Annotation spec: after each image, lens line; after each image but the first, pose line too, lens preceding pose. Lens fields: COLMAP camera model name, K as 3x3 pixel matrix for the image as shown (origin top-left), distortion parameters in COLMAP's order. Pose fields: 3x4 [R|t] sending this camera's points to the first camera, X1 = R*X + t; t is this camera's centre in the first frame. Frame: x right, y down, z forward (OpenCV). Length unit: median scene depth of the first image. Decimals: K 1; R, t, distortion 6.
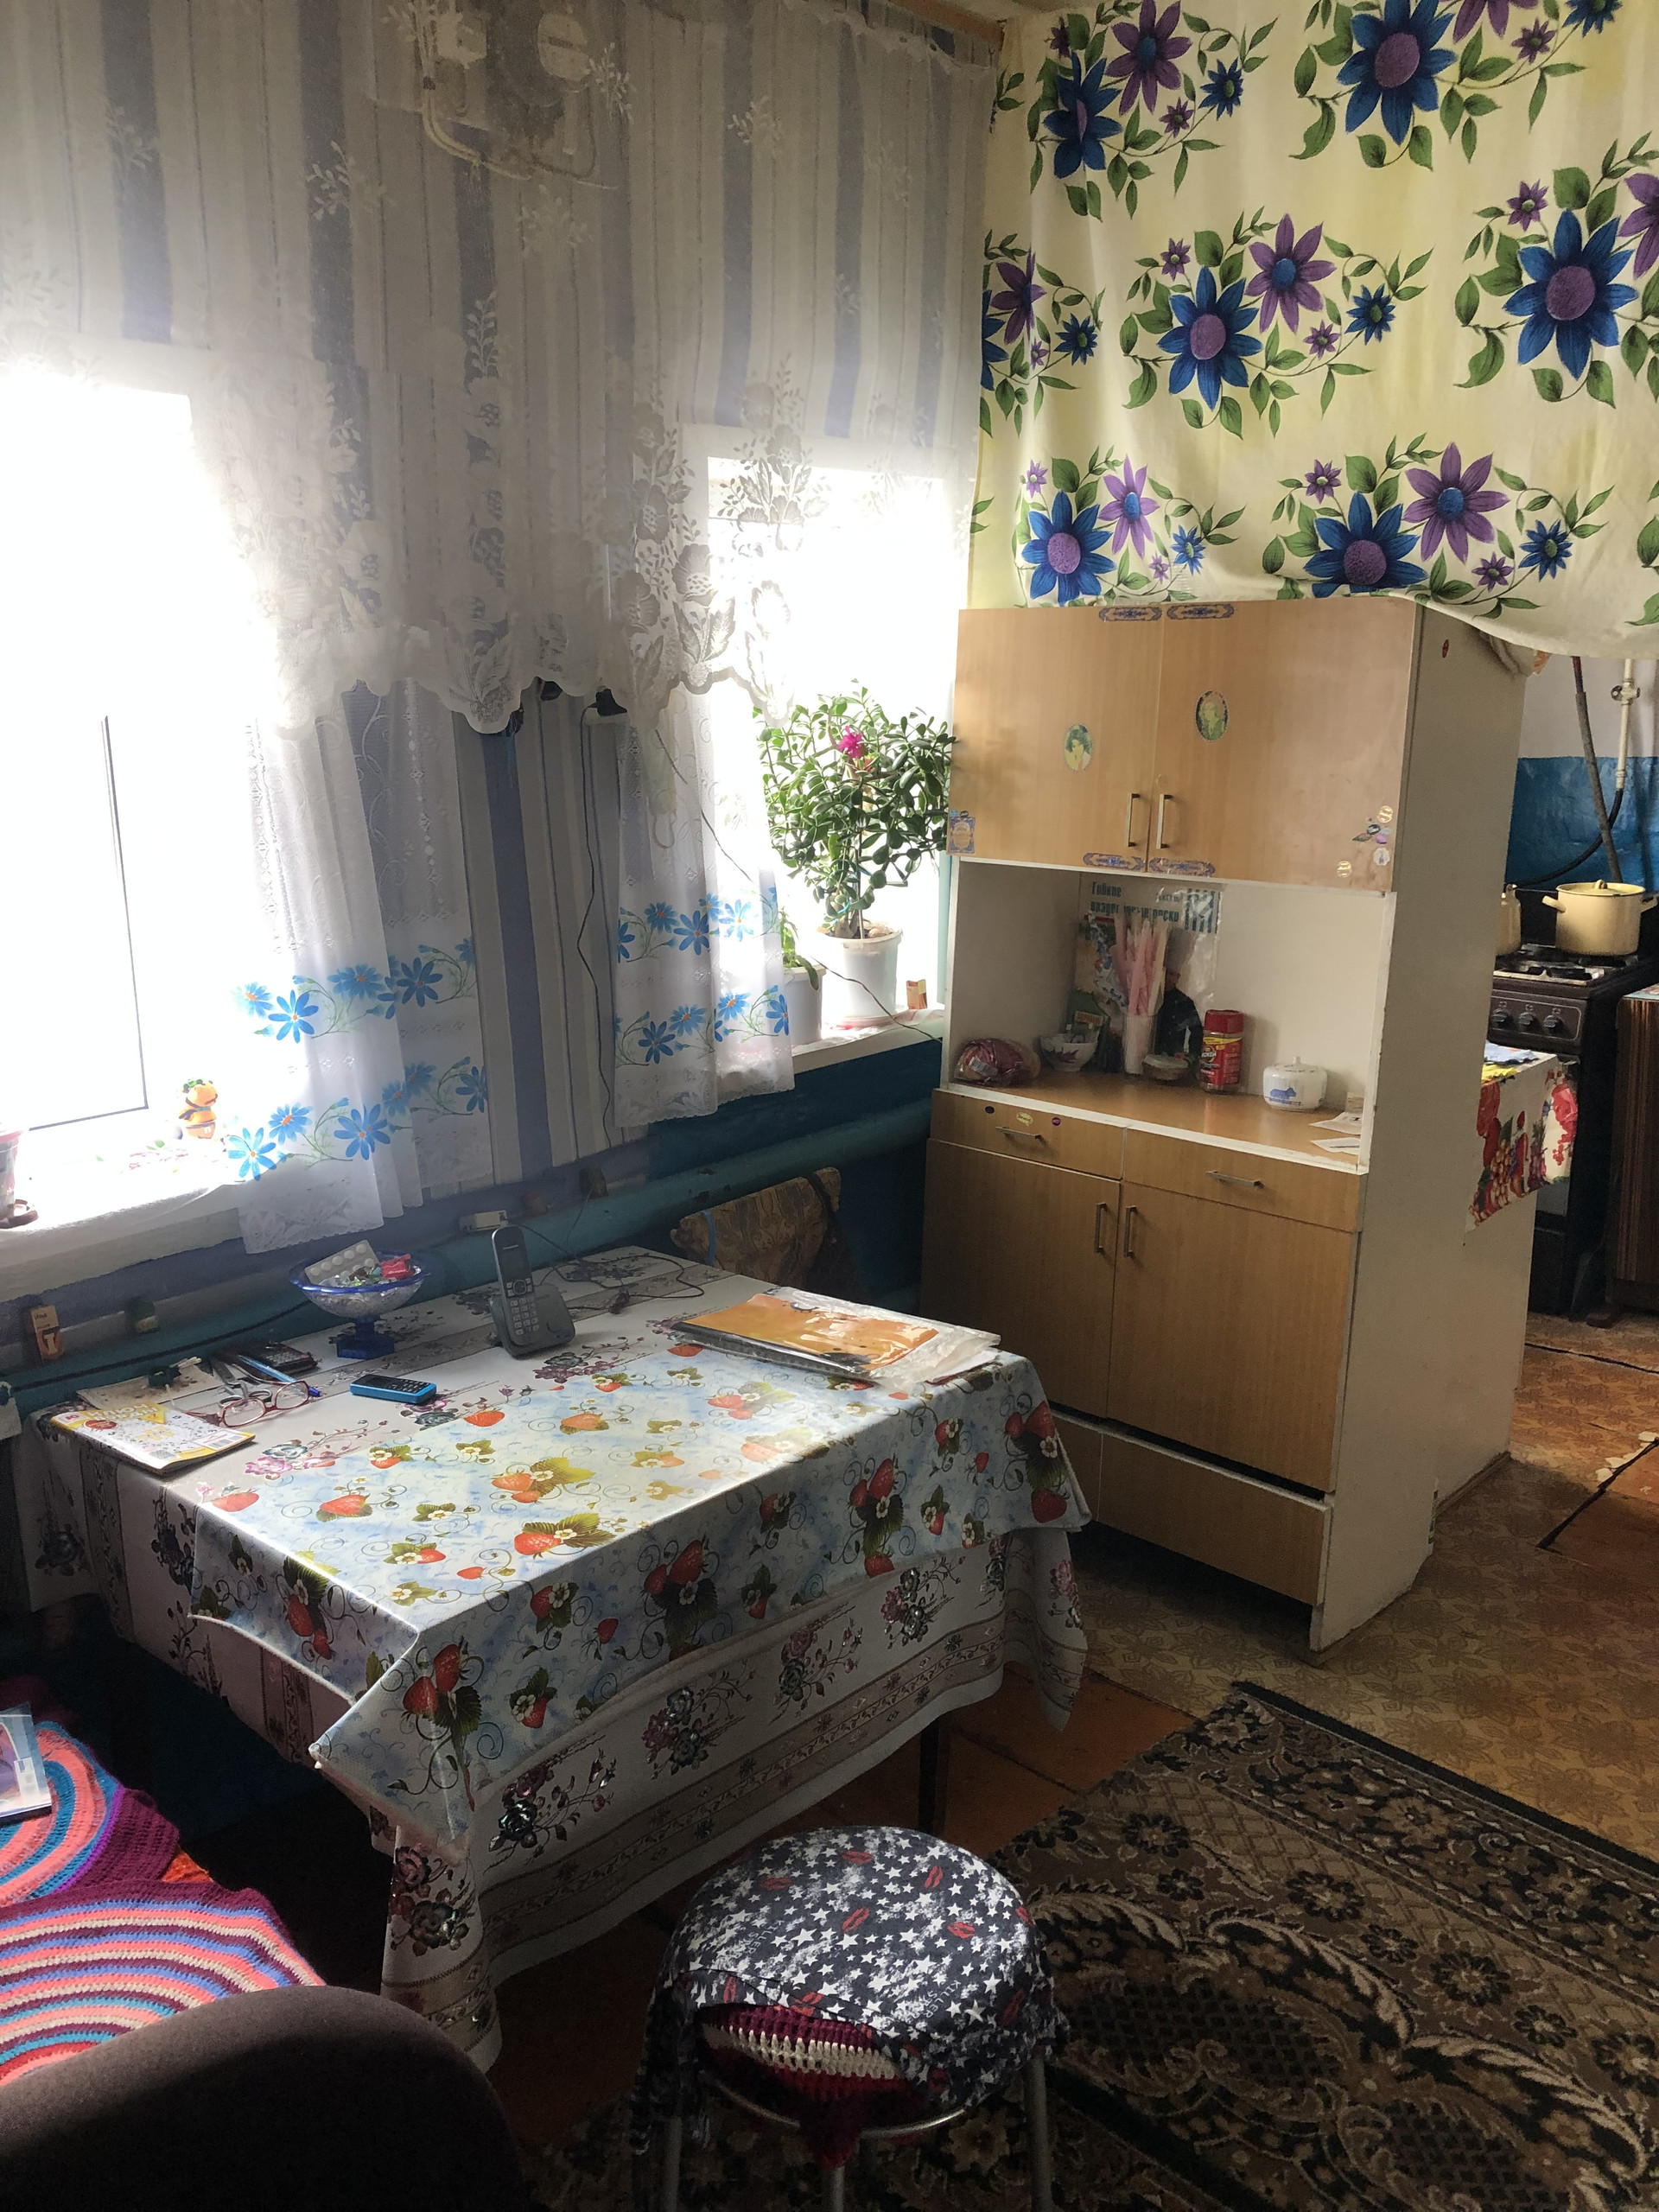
lens RADIAL K [[1767.4, 0, 829.5], [0, 1767.4, 1106.0], [0, 0, 1]] dist [0.056914, -0.067539]
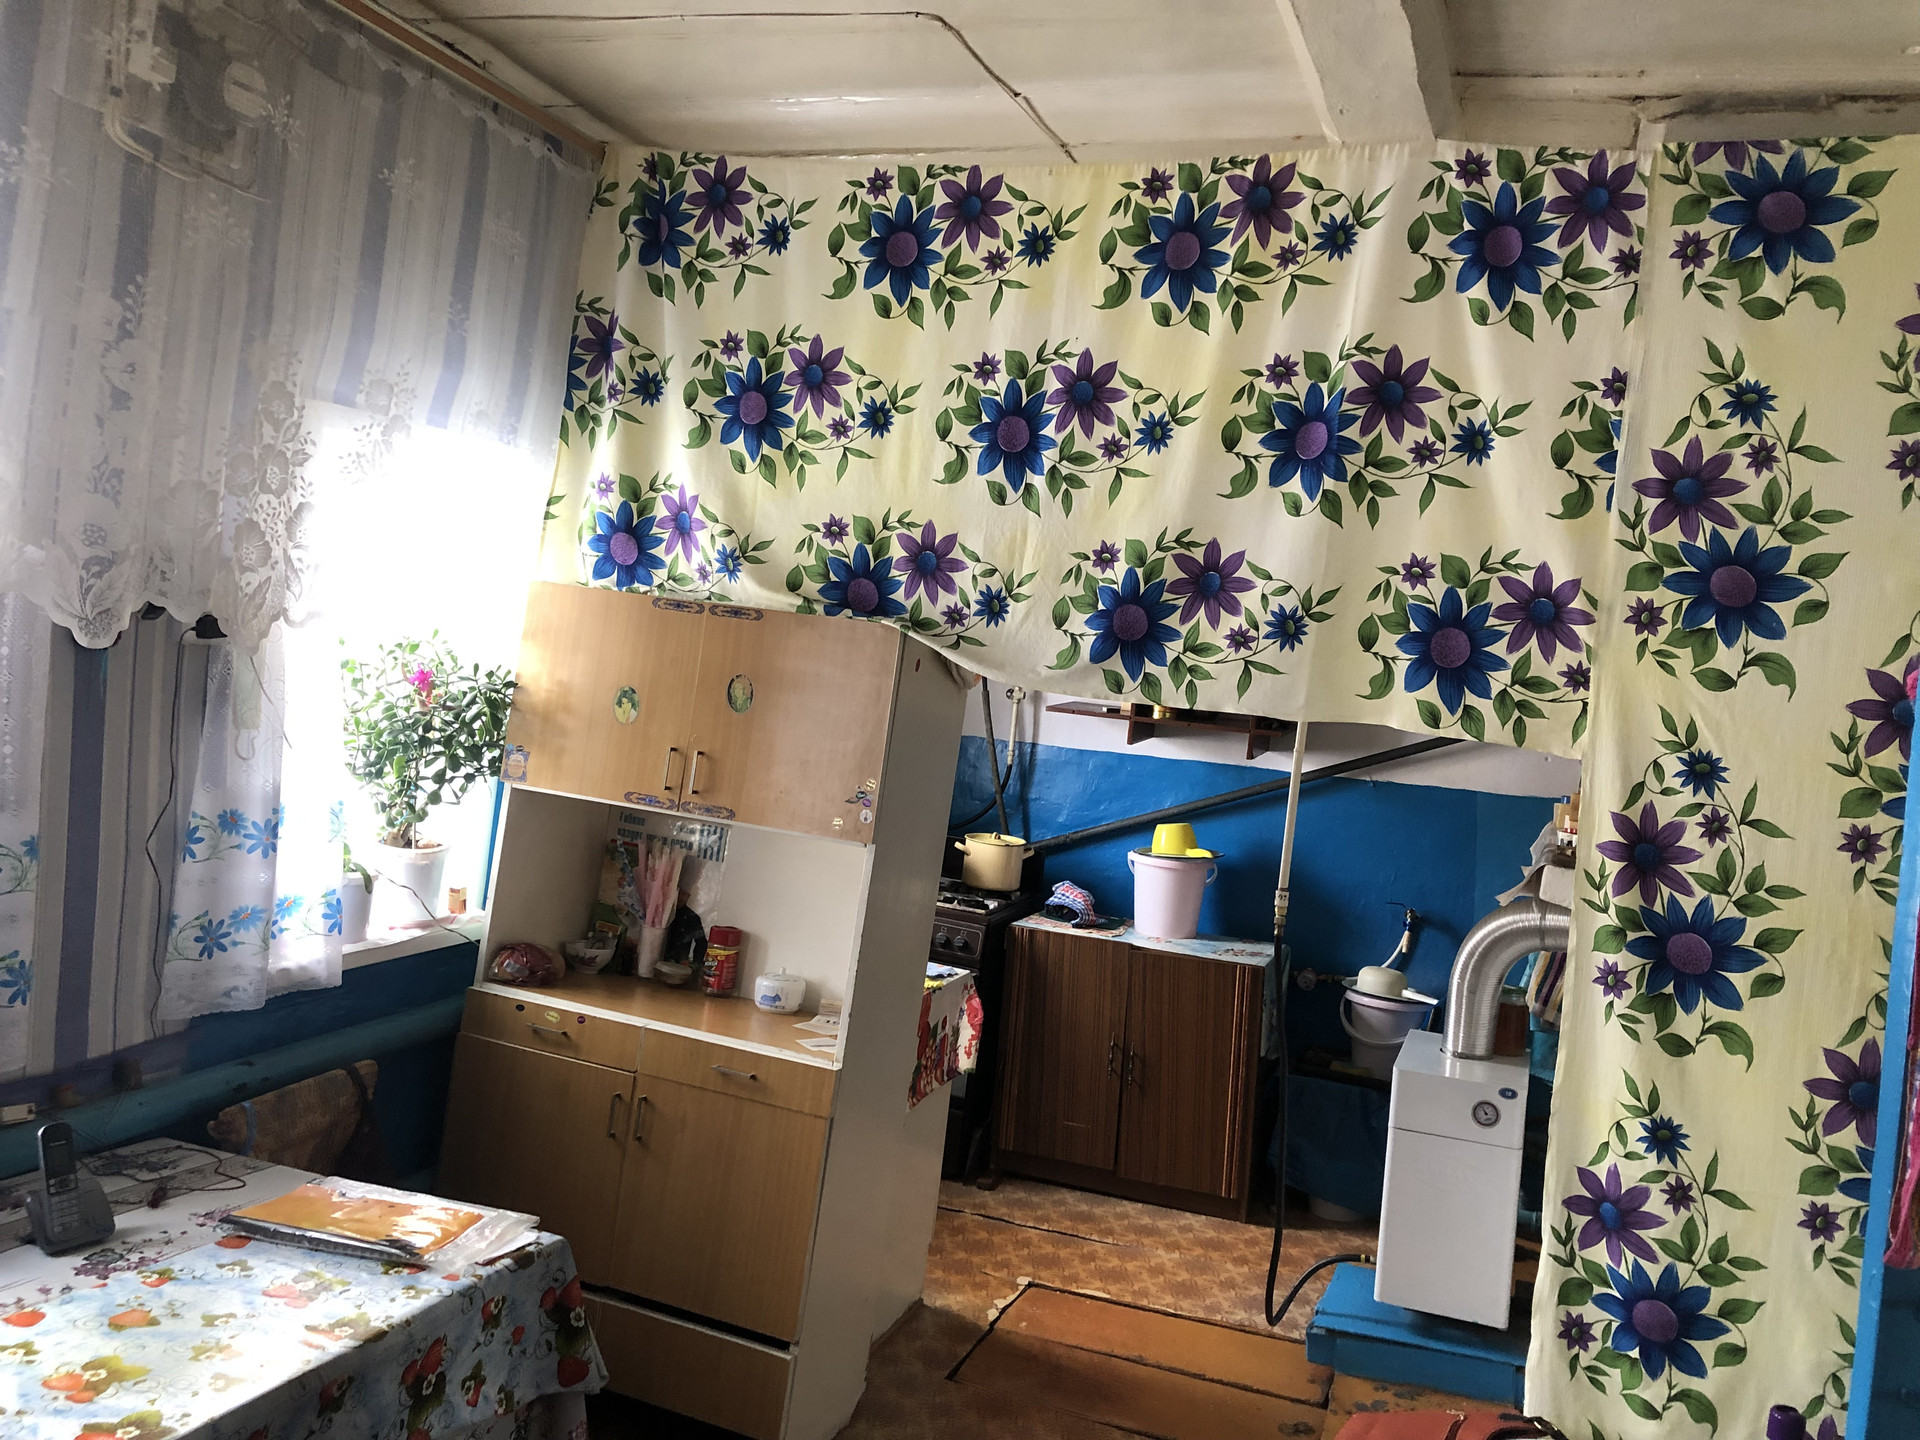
lens RADIAL K [[1587.2, 0, 960.0], [0, 1587.2, 720.0], [0, 0, 1]] dist [0.042089, -0.054225]
pose [[0.914335, 0.093025, 0.394129, -0.080258], [-0.027468, 0.985263, -0.168826, -0.016525], [-0.404025, 0.143538, 0.903416, -0.067588]]
